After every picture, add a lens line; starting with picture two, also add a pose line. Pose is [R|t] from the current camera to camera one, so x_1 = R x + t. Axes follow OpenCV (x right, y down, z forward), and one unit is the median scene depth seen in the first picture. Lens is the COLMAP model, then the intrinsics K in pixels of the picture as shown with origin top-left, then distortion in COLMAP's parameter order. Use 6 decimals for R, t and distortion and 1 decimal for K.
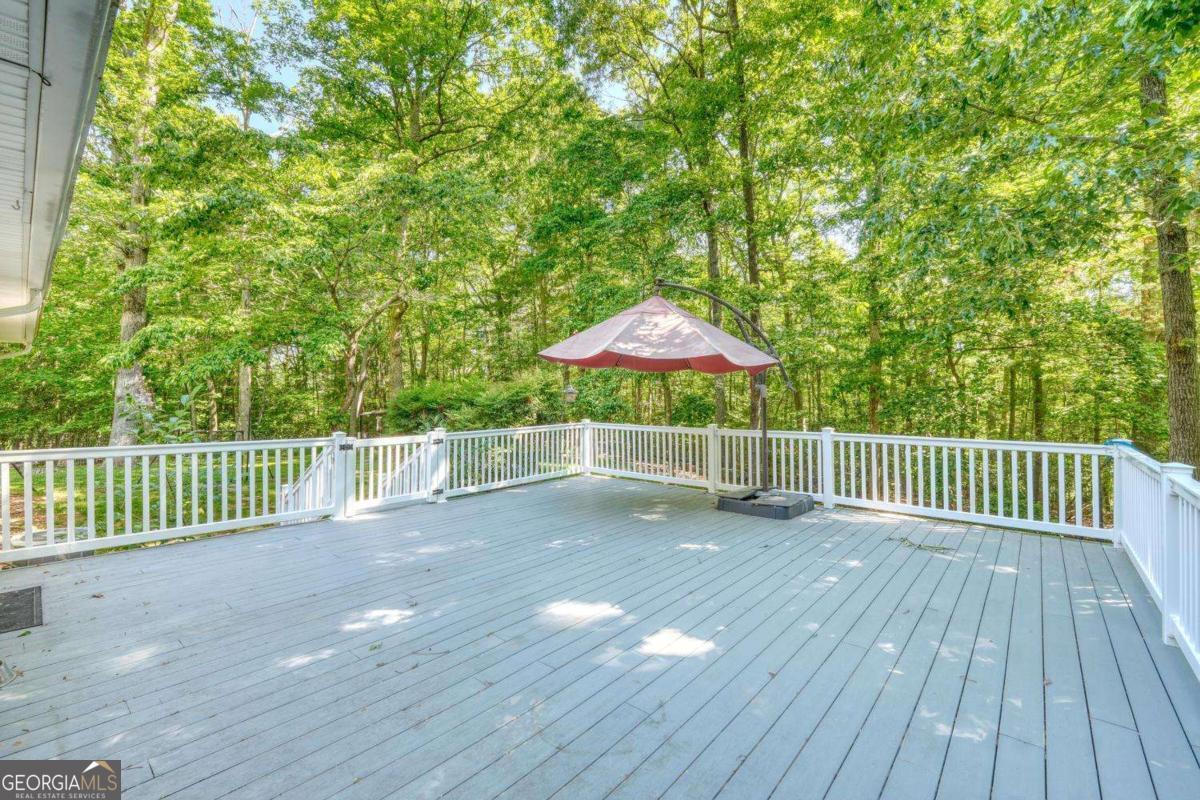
lens RADIAL K [[500.7, 0, 600.0], [0, 500.7, 400.0], [0, 0, 1]] dist [0.001016, 0.000295]
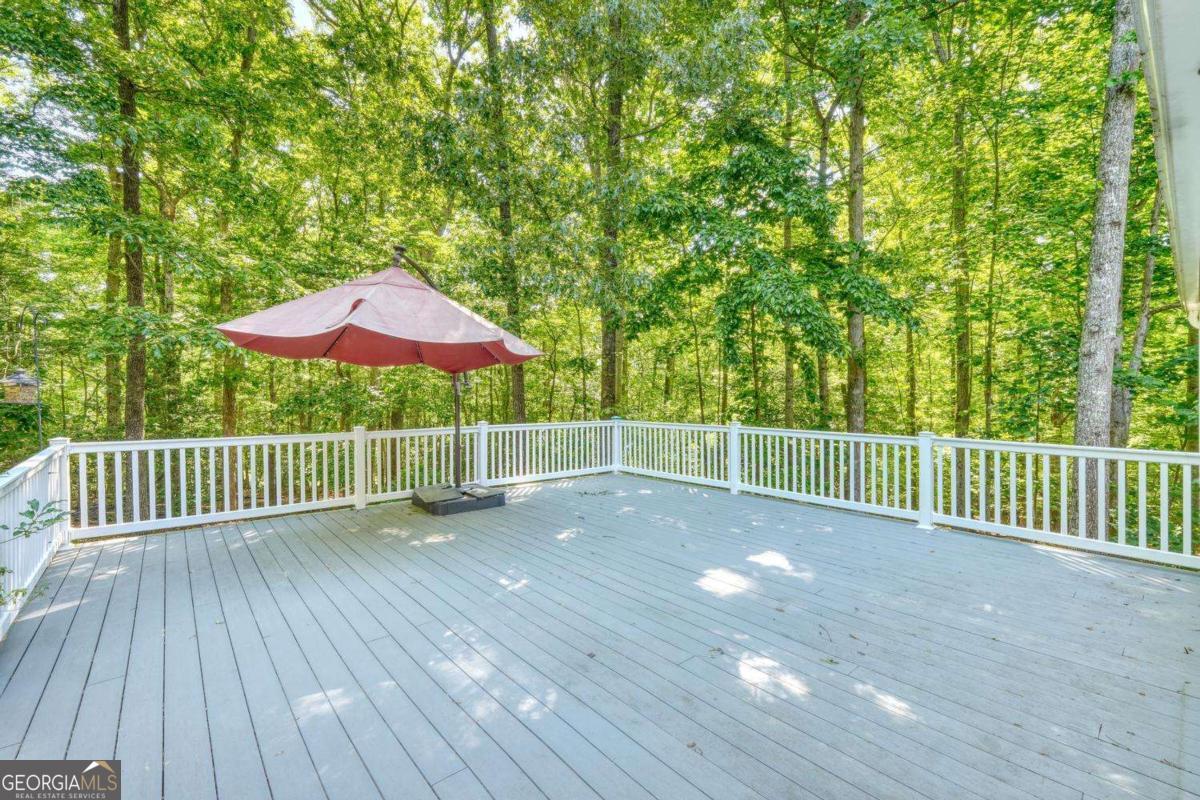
lens RADIAL K [[507.0, 0, 600.0], [0, 507.0, 400.0], [0, 0, 1]] dist [0.000537, -0.000324]
pose [[0.143920, -0.004426, 0.989579, -1.124514], [-0.000886, 0.999989, 0.004602, 0.001974], [-0.989589, -0.001539, 0.143914, 1.007525]]
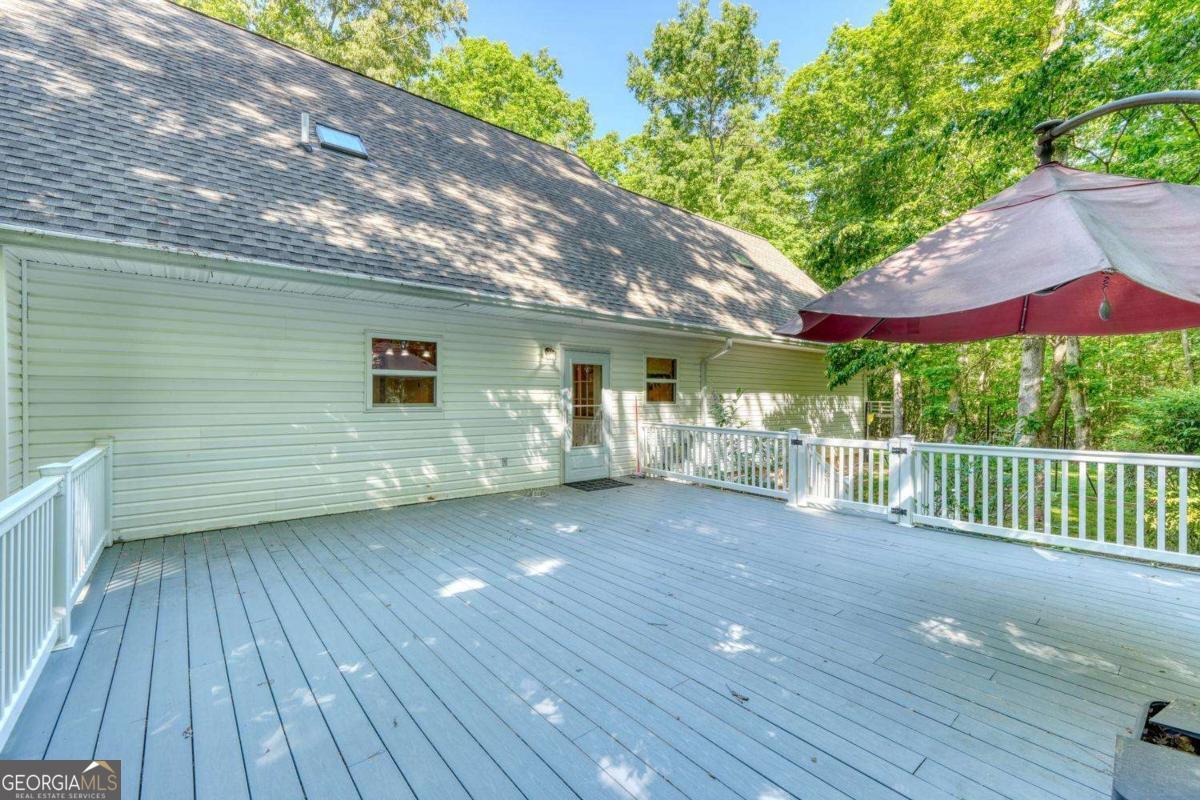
lens RADIAL K [[500.7, 0, 600.0], [0, 500.7, 400.0], [0, 0, 1]] dist [0.001016, 0.000295]
pose [[-0.148203, 0.000893, -0.988957, 1.082739], [-0.004416, 0.999989, 0.001565, 0.000055], [0.988947, 0.004599, -0.148198, 1.206525]]
